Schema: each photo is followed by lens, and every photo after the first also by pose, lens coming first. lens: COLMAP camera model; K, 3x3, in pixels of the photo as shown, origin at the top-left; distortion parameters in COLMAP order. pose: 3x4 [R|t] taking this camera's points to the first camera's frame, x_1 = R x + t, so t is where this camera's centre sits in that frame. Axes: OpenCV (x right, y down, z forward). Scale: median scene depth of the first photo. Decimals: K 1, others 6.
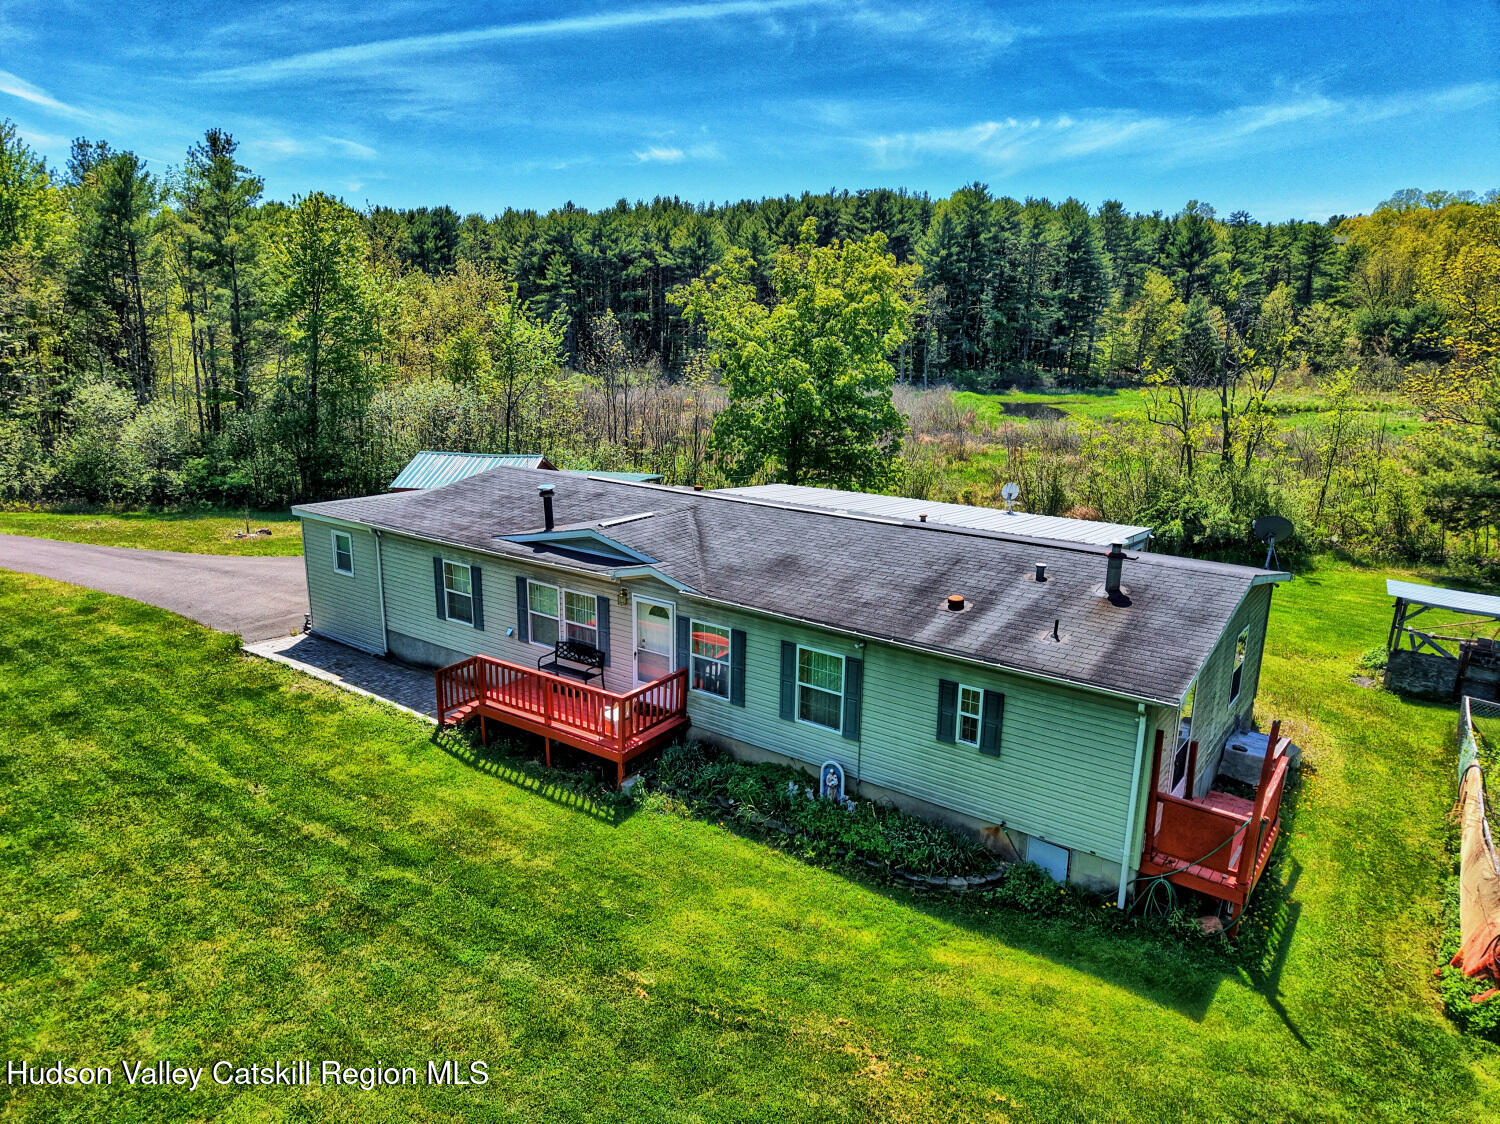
lens RADIAL K [[994.6, 0, 750.0], [0, 994.6, 572.8], [0, 0, 1]] dist [0.049472, -0.062586]
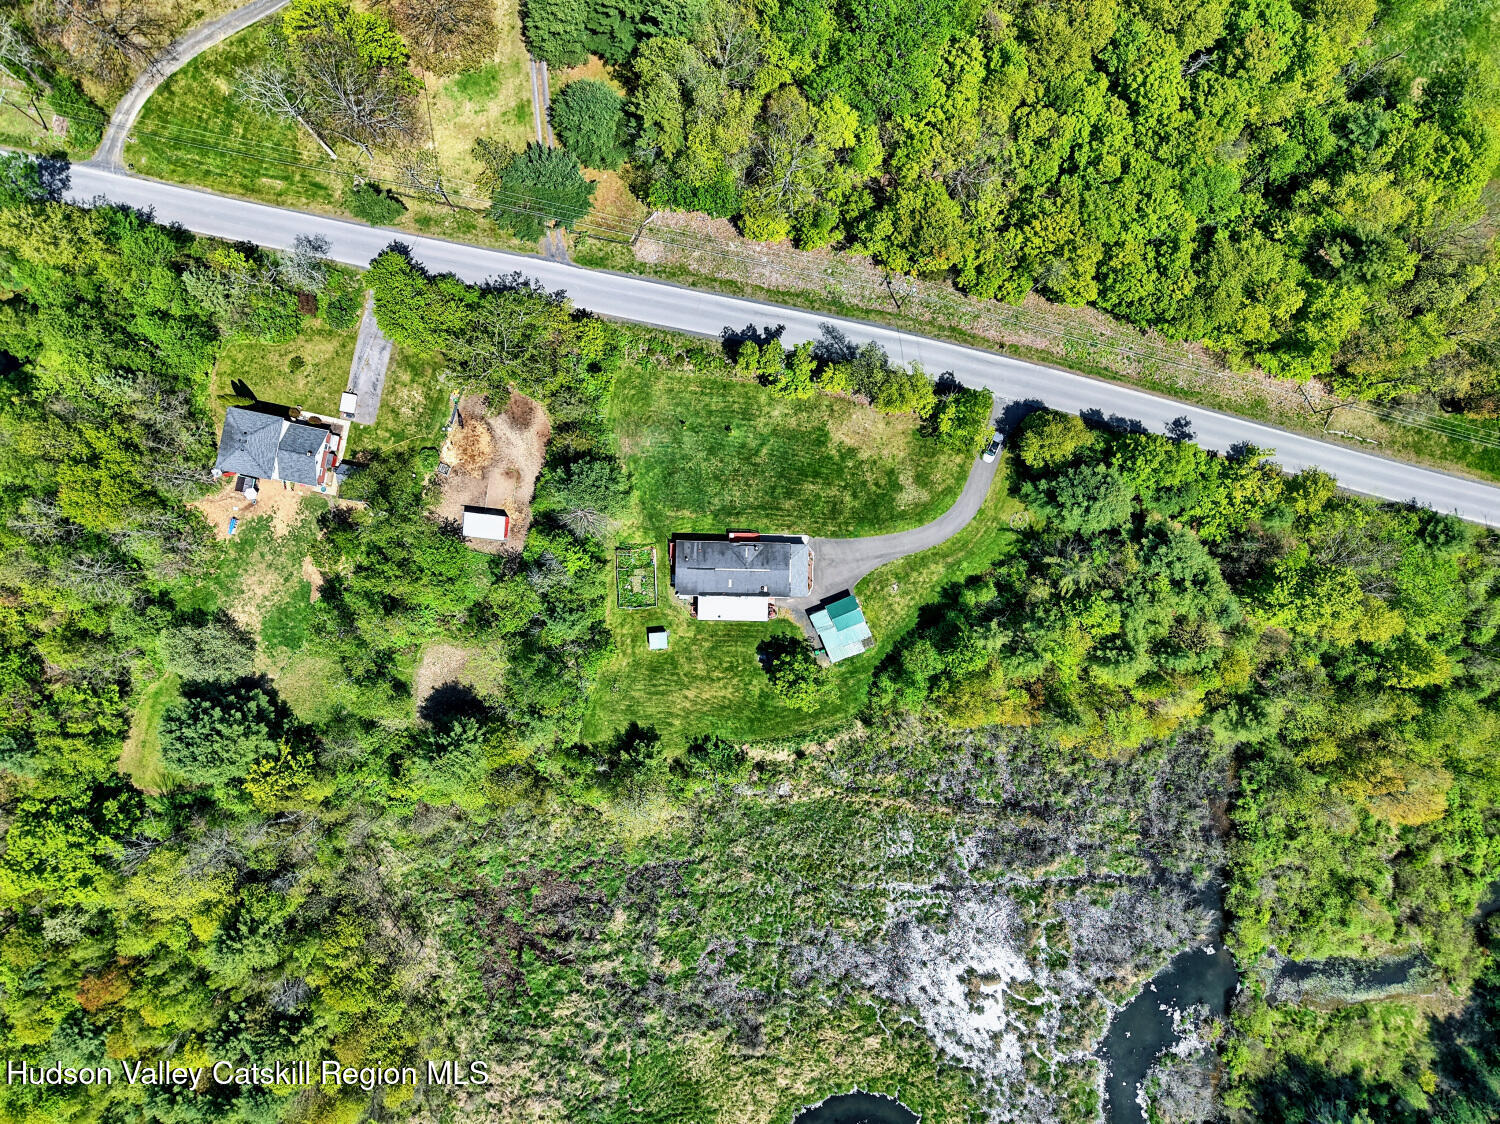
lens RADIAL K [[1017.8, 0, 750.0], [0, 1017.8, 562.0], [0, 0, 1]] dist [0.054088, -0.078046]
pose [[-0.819241, 0.573440, -0.003229, -0.084768], [-0.158278, -0.220704, 0.962413, -7.895326], [0.551173, 0.788959, 0.271573, -1.110258]]
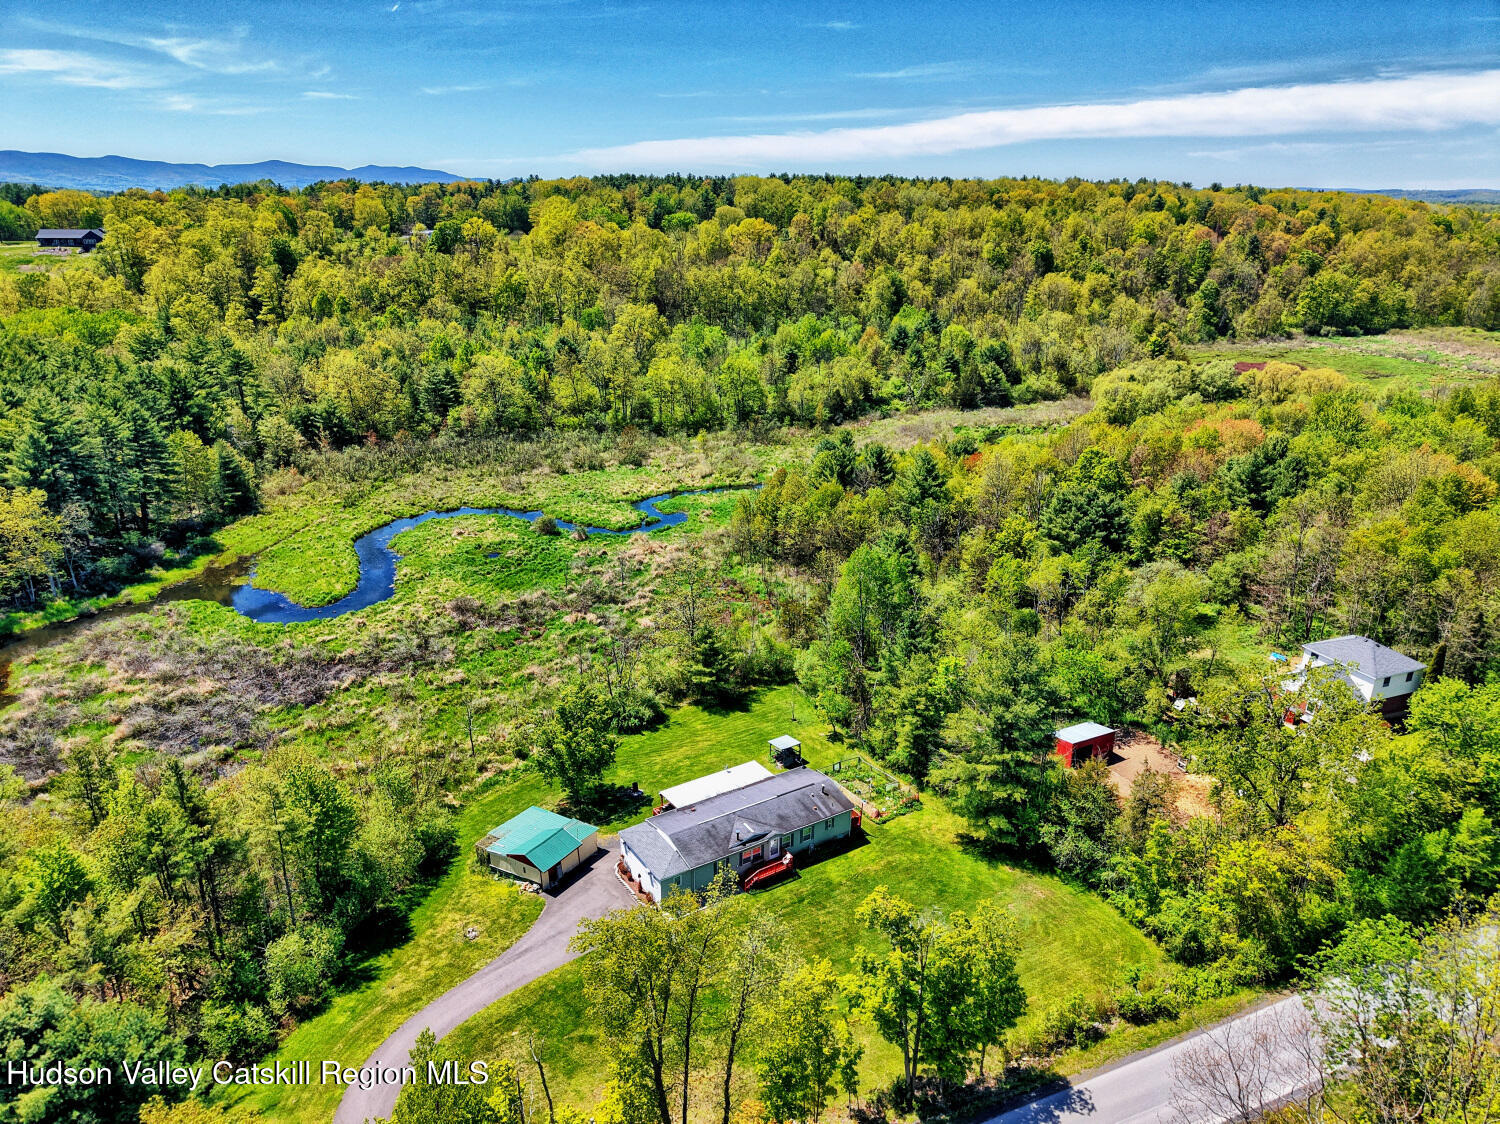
lens RADIAL K [[994.6, 0, 750.0], [0, 994.6, 572.8], [0, 0, 1]] dist [0.049472, -0.062586]
pose [[0.367078, -0.328492, 0.870257, -3.736074], [0.226419, 0.938984, 0.258929, -2.345982], [-0.902213, 0.101995, 0.419057, -1.029130]]
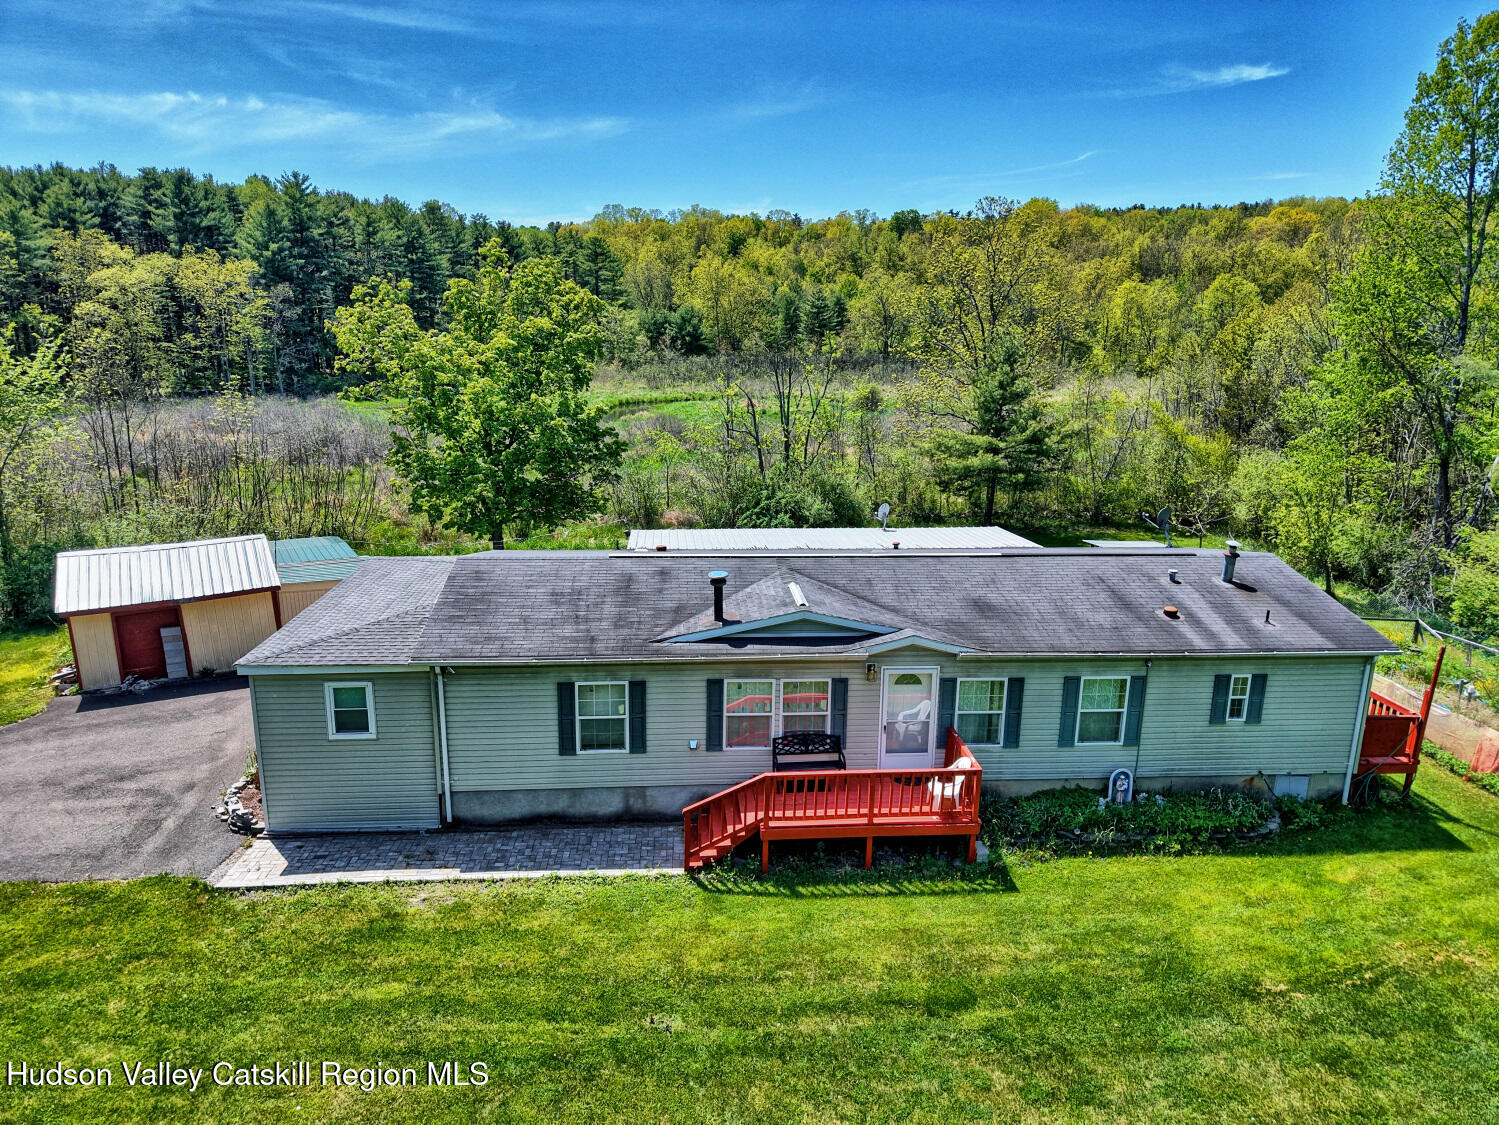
lens RADIAL K [[1002.3, 0, 746.7], [0, 1002.3, 571.1], [0, 0, 1]] dist [0.017740, -0.015064]
pose [[0.757719, -0.162742, 0.631963, -0.773783], [0.159533, 0.985216, 0.062431, -0.145393], [-0.632780, 0.053514, 0.772480, 0.301340]]
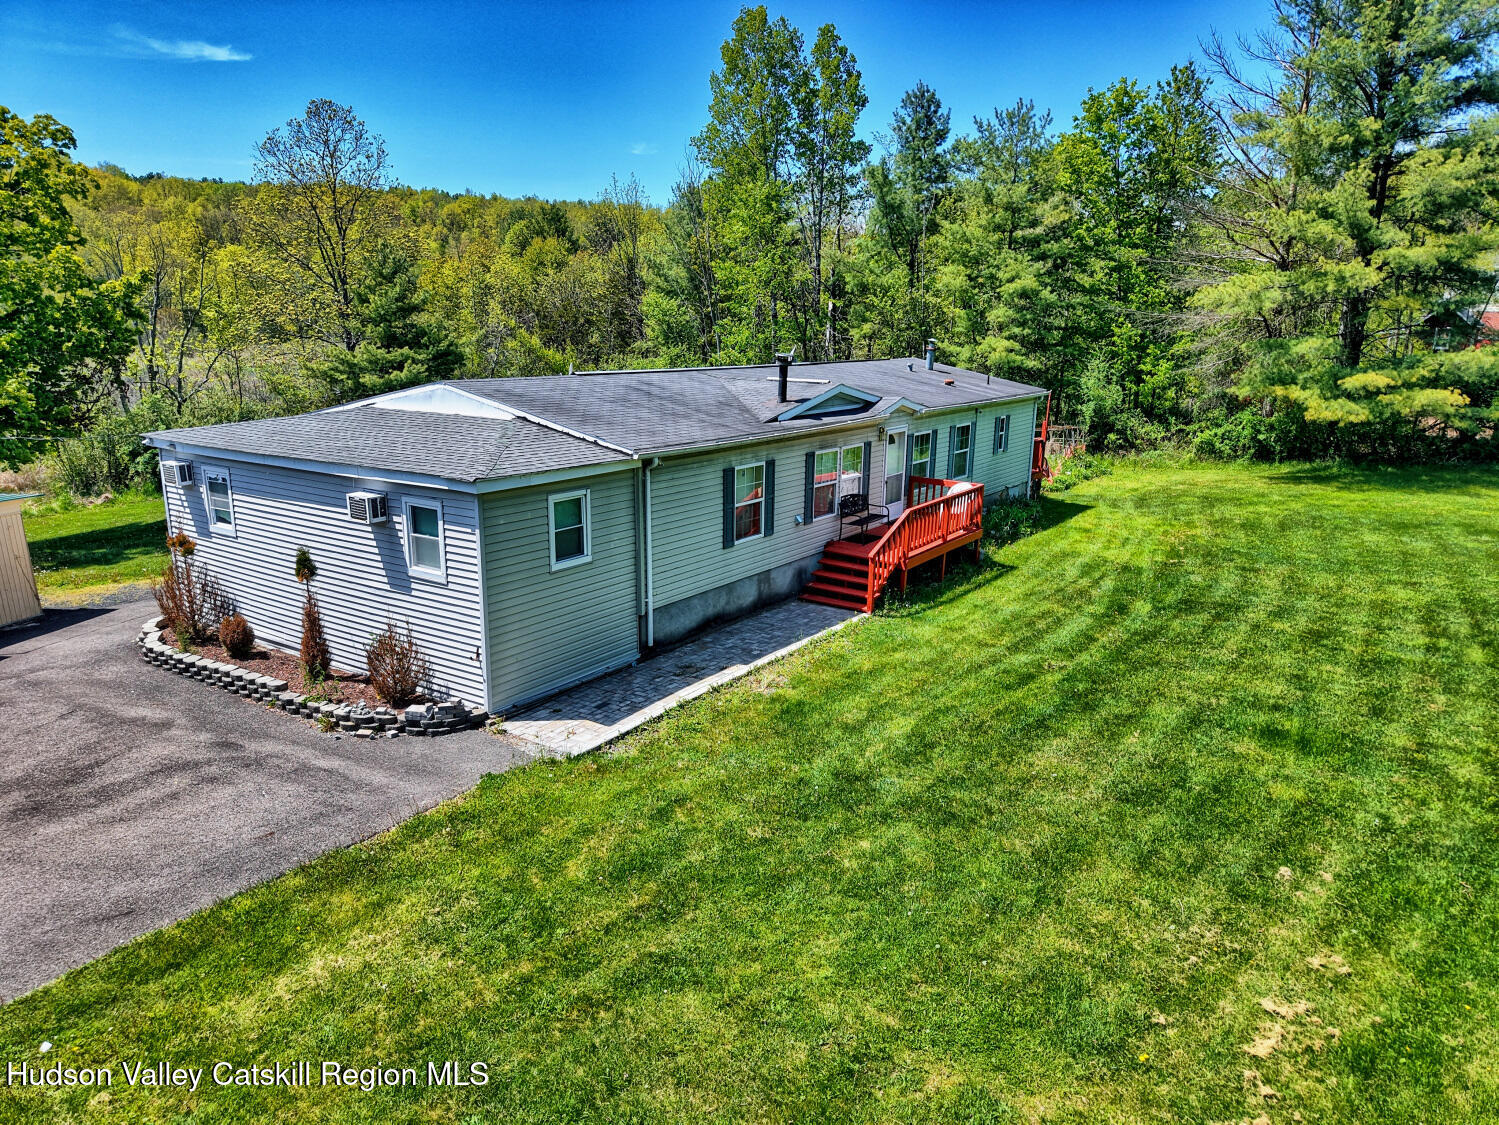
lens RADIAL K [[999.6, 0, 749.5], [0, 999.6, 562.5], [0, 0, 1]] dist [0.056480, -0.069776]
pose [[-0.025161, -0.250520, 0.967784, -1.201677], [0.234602, 0.939576, 0.249317, -0.150633], [-0.971766, 0.233317, 0.035132, 1.076329]]
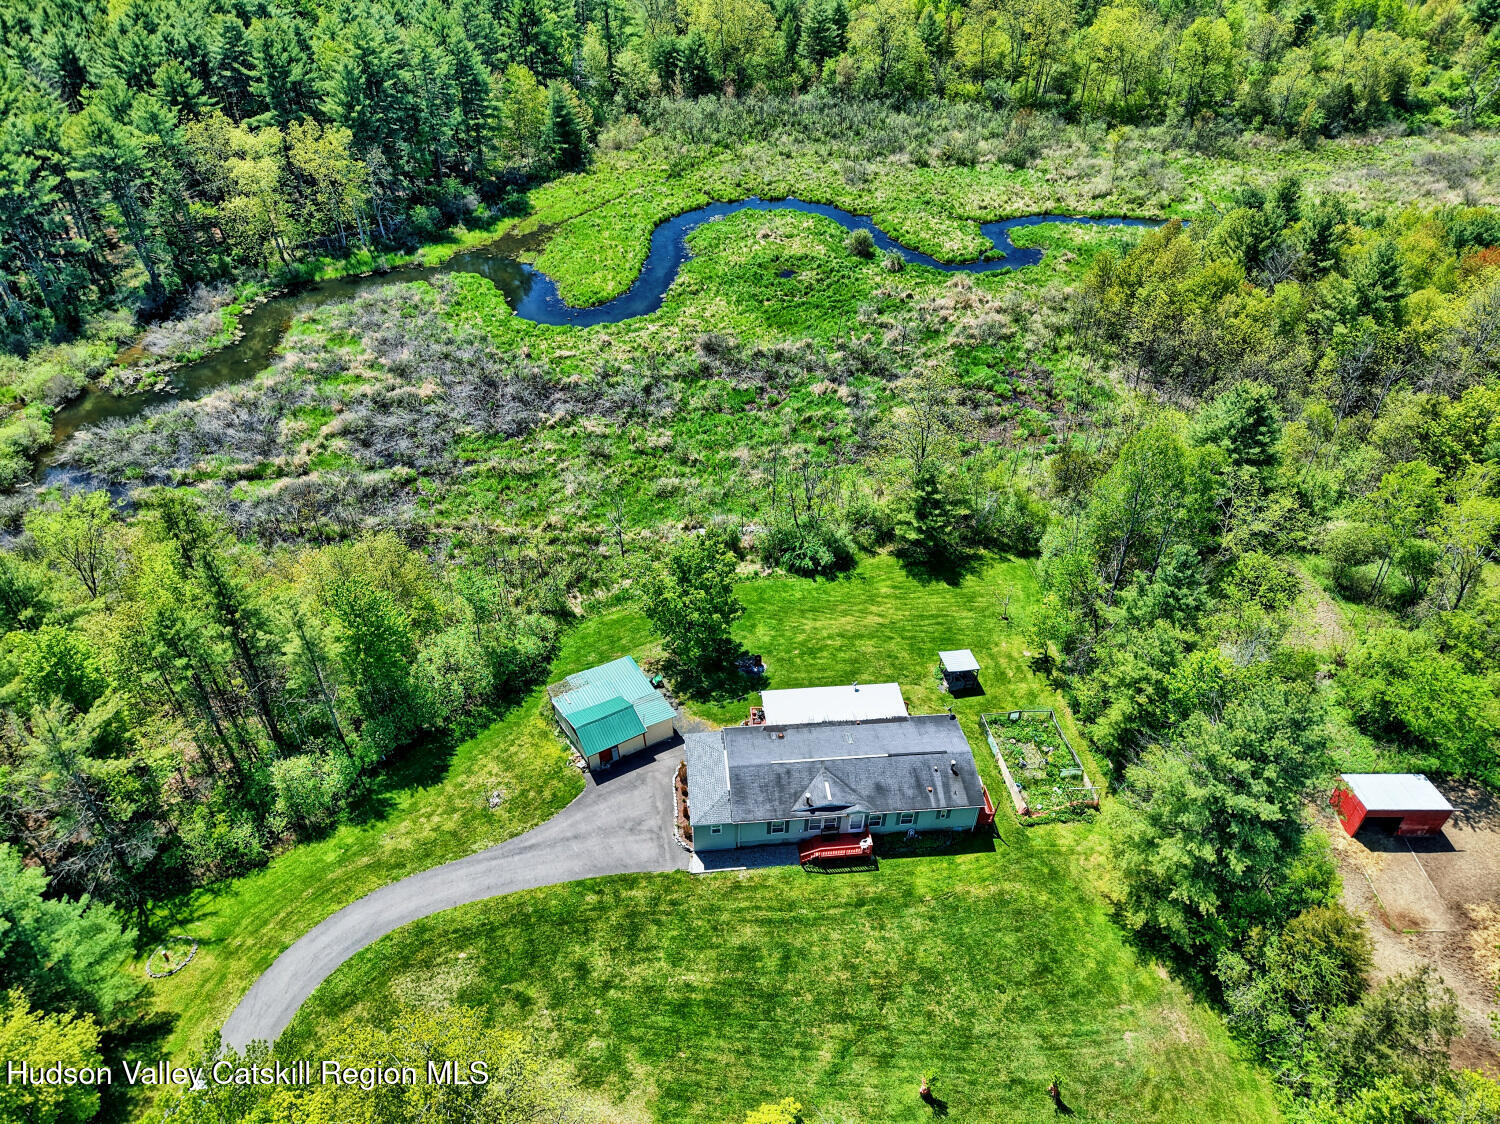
lens RADIAL K [[1001.3, 0, 747.5], [0, 1001.3, 569.2], [0, 0, 1]] dist [0.027714, -0.028068]
pose [[0.744373, -0.426947, 0.513445, -1.847428], [0.159318, 0.860245, 0.484351, -2.528032], [-0.648481, -0.278737, 0.708363, -1.114298]]
